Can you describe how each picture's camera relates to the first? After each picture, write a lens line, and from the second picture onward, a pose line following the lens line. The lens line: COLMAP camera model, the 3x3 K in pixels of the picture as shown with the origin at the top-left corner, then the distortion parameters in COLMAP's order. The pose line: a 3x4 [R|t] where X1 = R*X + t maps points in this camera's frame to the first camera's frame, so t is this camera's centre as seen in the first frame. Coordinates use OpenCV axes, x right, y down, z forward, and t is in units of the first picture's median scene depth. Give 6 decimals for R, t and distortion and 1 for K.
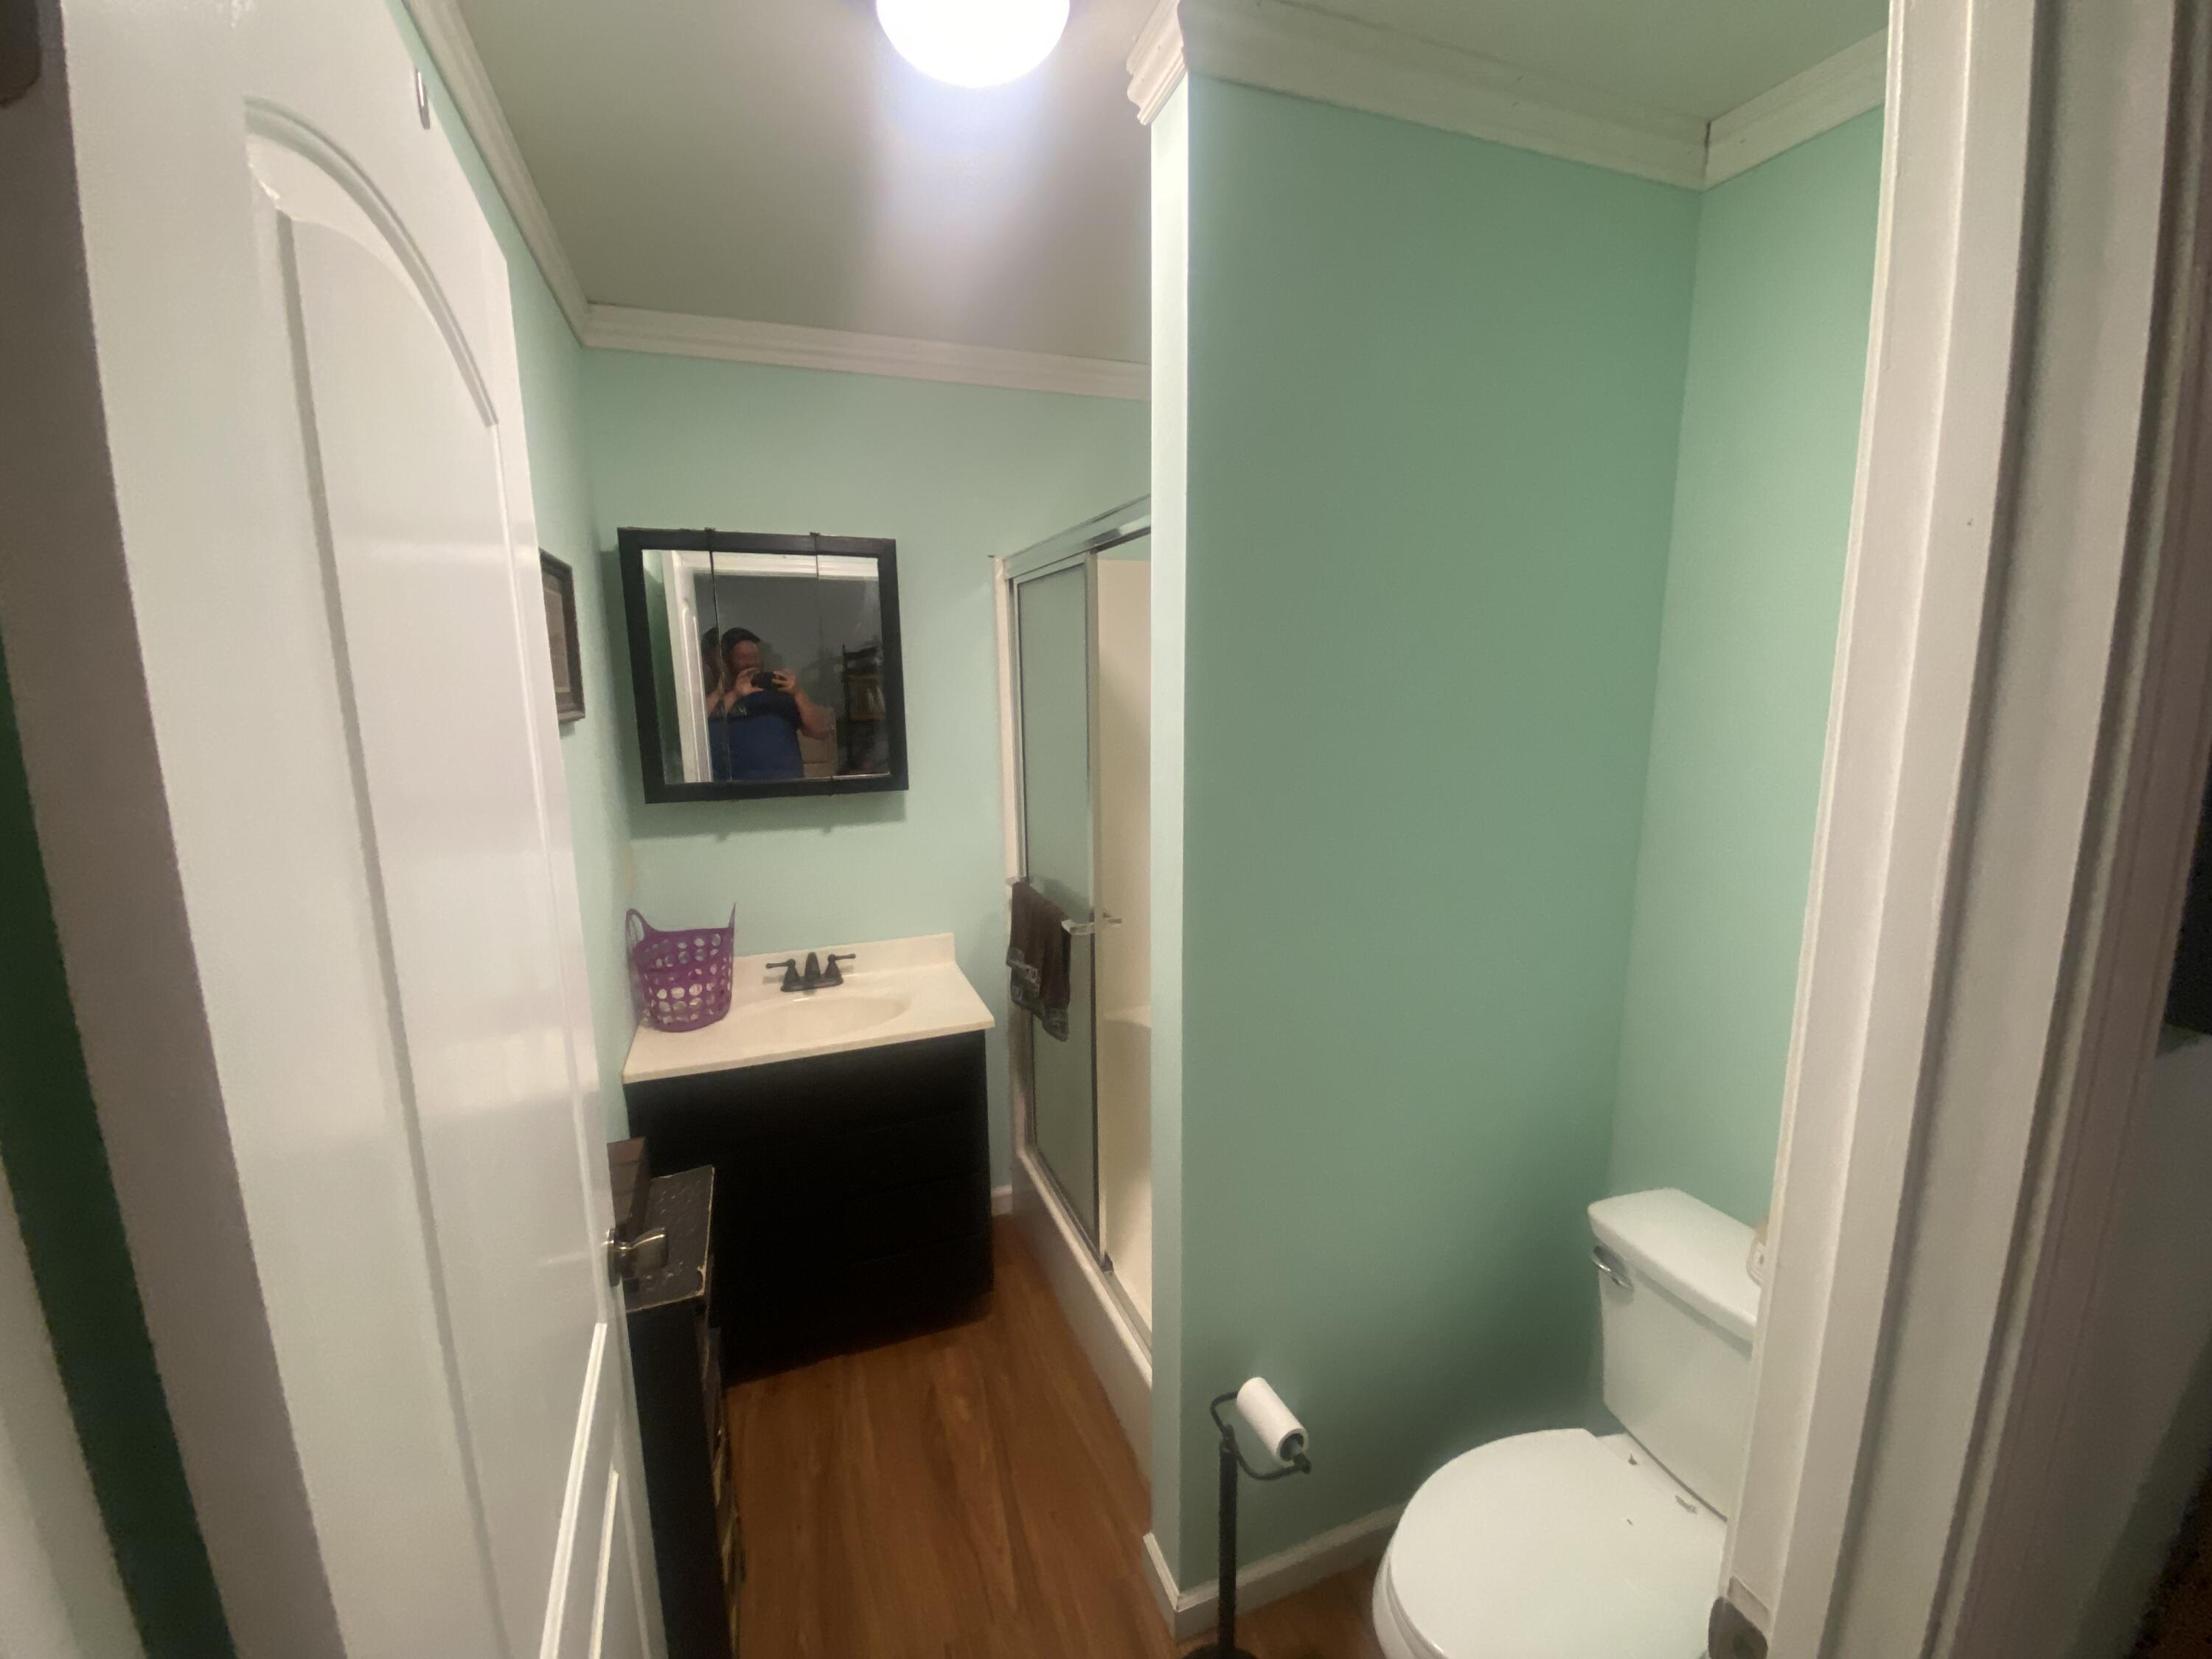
lens RADIAL K [[896.6, 0, 1106.0], [0, 896.6, 829.5], [0, 0, 1]] dist [-0.000222, -0.000007]
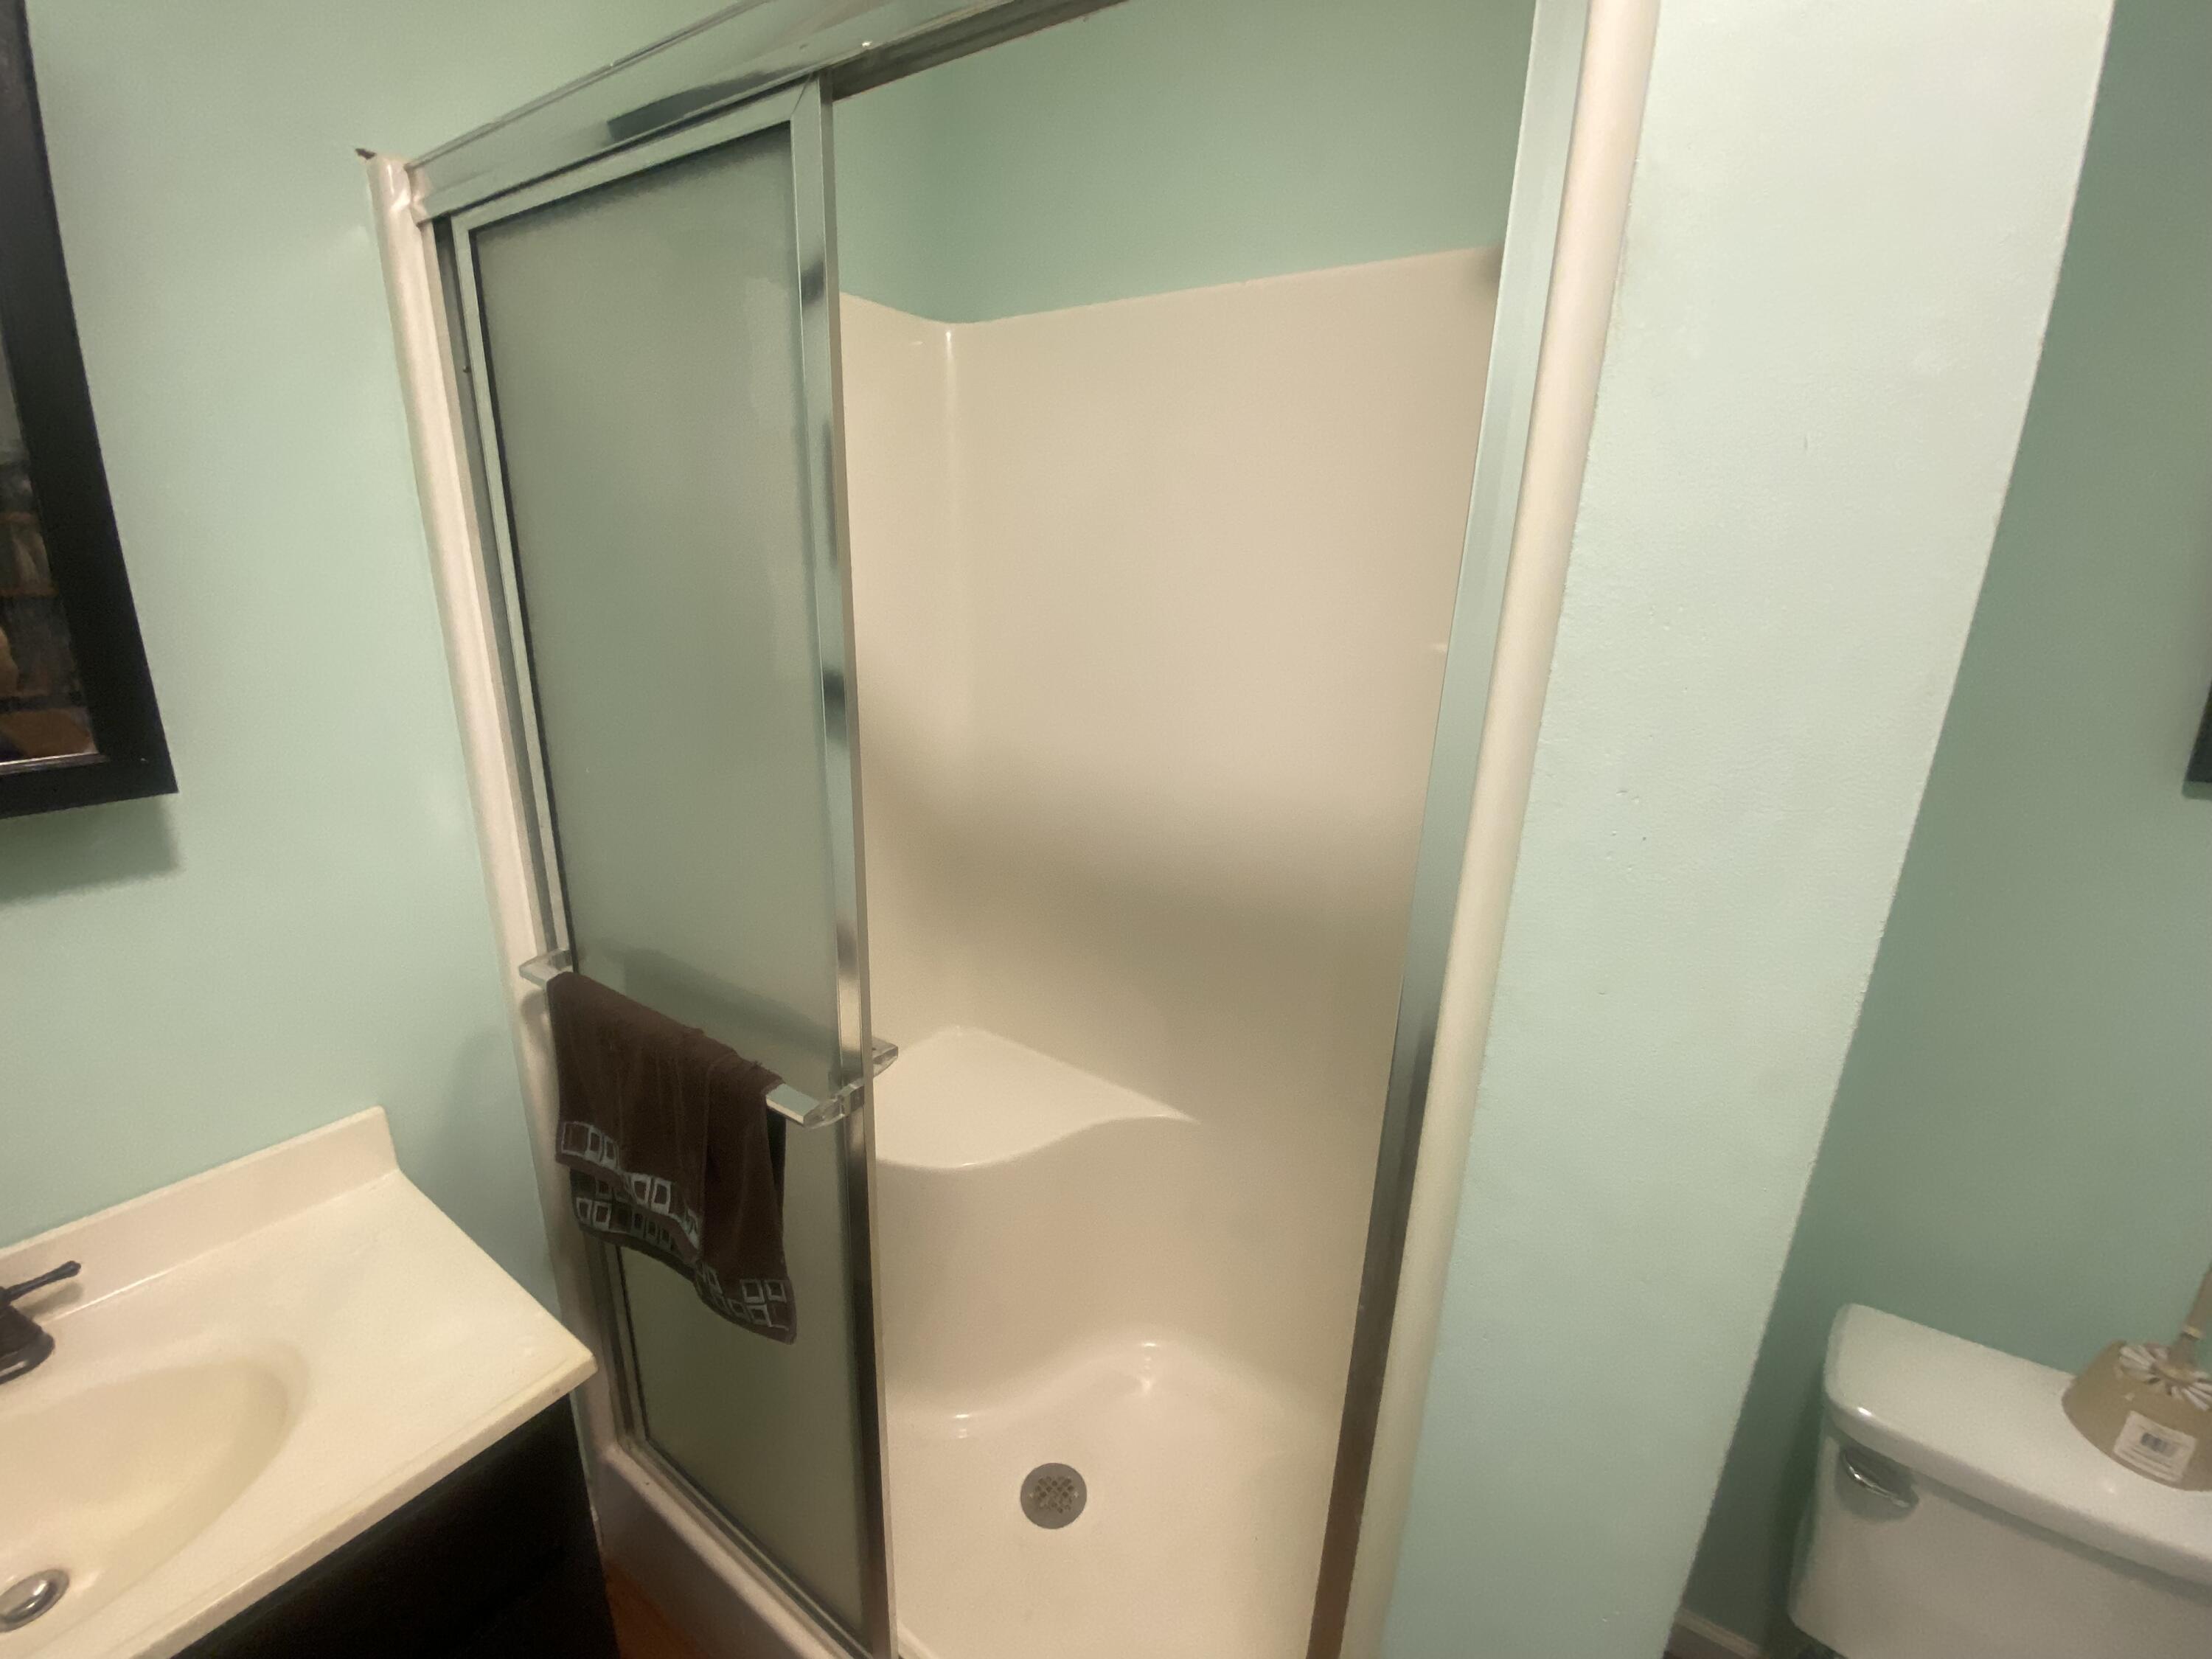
lens RADIAL K [[900.1, 0, 1106.0], [0, 900.1, 829.5], [0, 0, 1]] dist [0.018064, -0.021527]
pose [[0.818326, -0.118135, 0.562483, -0.120143], [0.052187, 0.989878, 0.131974, -0.054738], [-0.572380, -0.078643, 0.816208, 0.499830]]
